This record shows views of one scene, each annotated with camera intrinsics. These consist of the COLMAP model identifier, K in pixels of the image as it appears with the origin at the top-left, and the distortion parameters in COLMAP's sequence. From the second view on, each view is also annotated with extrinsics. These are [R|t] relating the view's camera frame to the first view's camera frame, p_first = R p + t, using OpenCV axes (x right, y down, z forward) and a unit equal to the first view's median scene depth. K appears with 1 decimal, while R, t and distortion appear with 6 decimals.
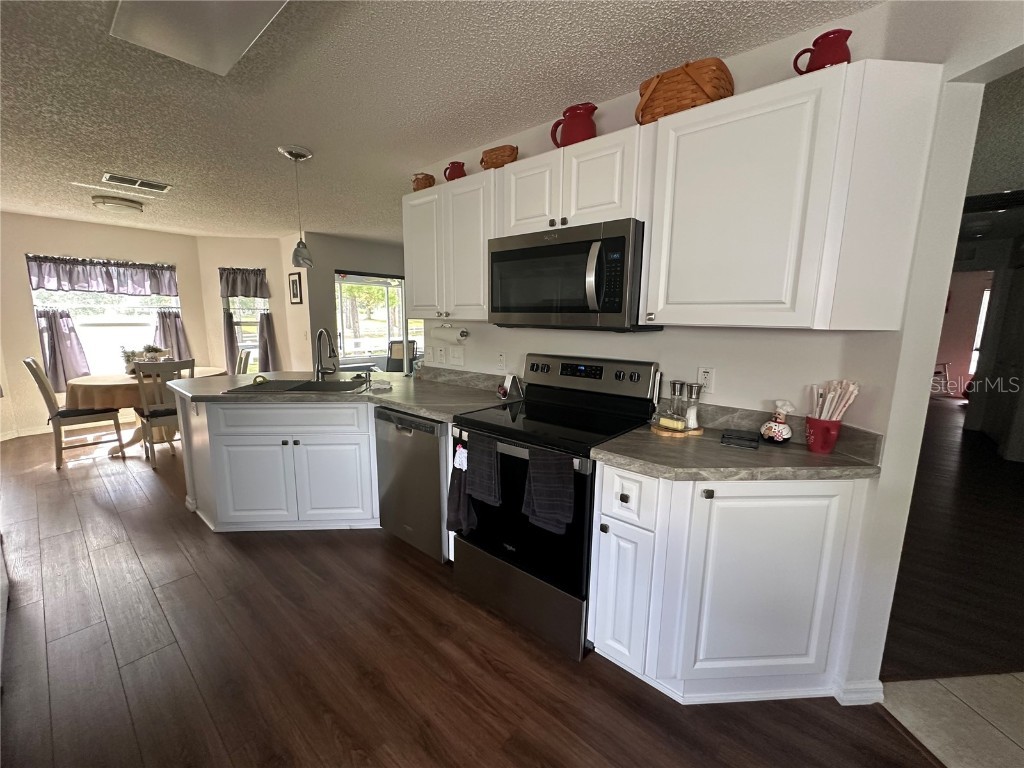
lens RADIAL K [[412.3, 0, 511.8], [0, 412.3, 383.3], [0, 0, 1]] dist [-0.000671, 0.000806]
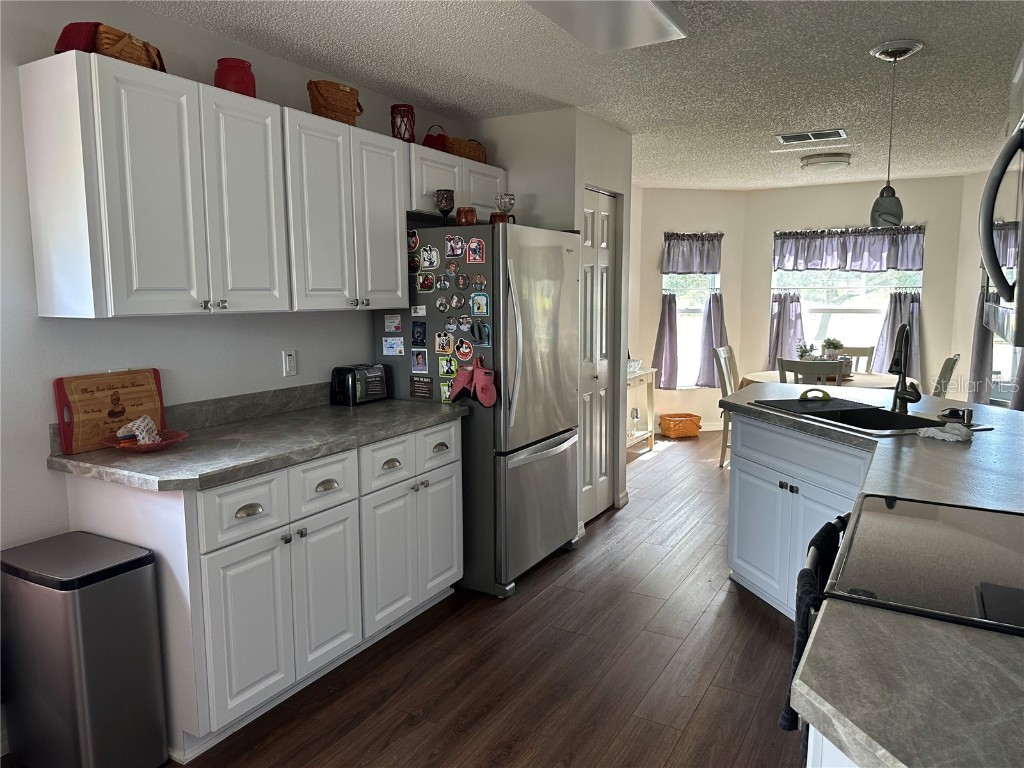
lens RADIAL K [[724.0, 0, 510.8], [0, 724.0, 381.2], [0, 0, 1]] dist [0.068274, -0.079602]
pose [[0.194754, 0.109214, -0.974753, 0.285882], [-0.151528, 0.985201, 0.080110, -0.030483], [0.969077, 0.132100, 0.208421, 0.140687]]
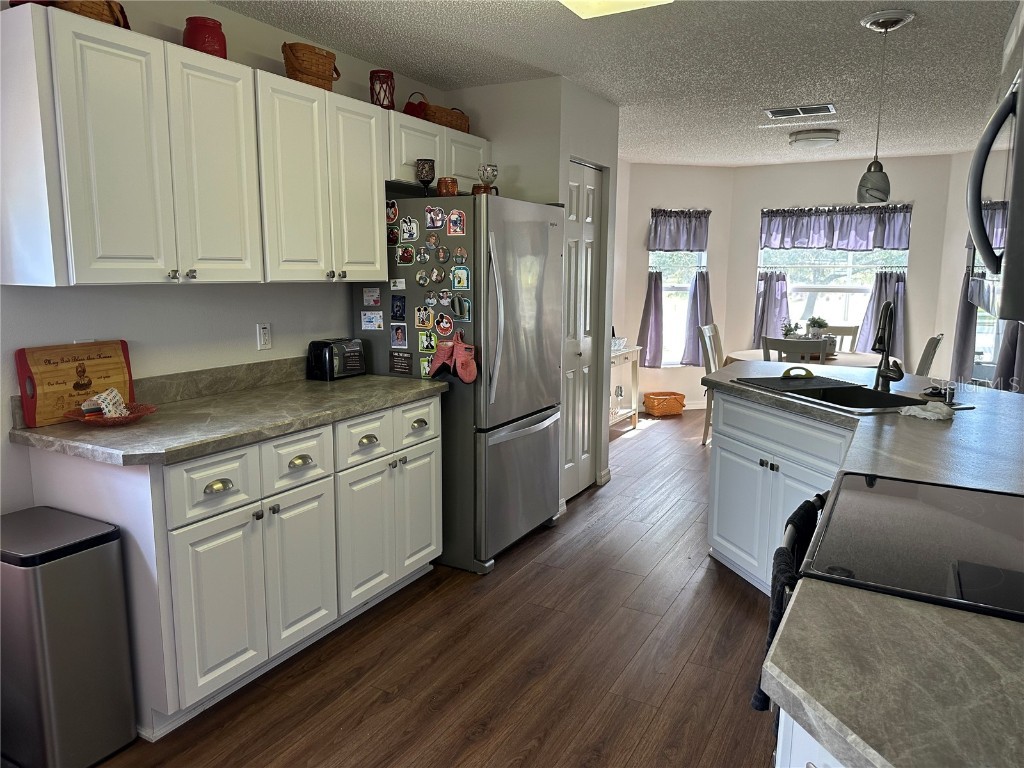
lens RADIAL K [[724.0, 0, 511.4], [0, 724.0, 382.3], [0, 0, 1]] dist [0.068274, -0.079602]
pose [[0.211323, 0.141776, -0.967079, 0.277319], [-0.160771, 0.980989, 0.108684, -0.028707], [0.964103, 0.132511, 0.230099, 0.149301]]
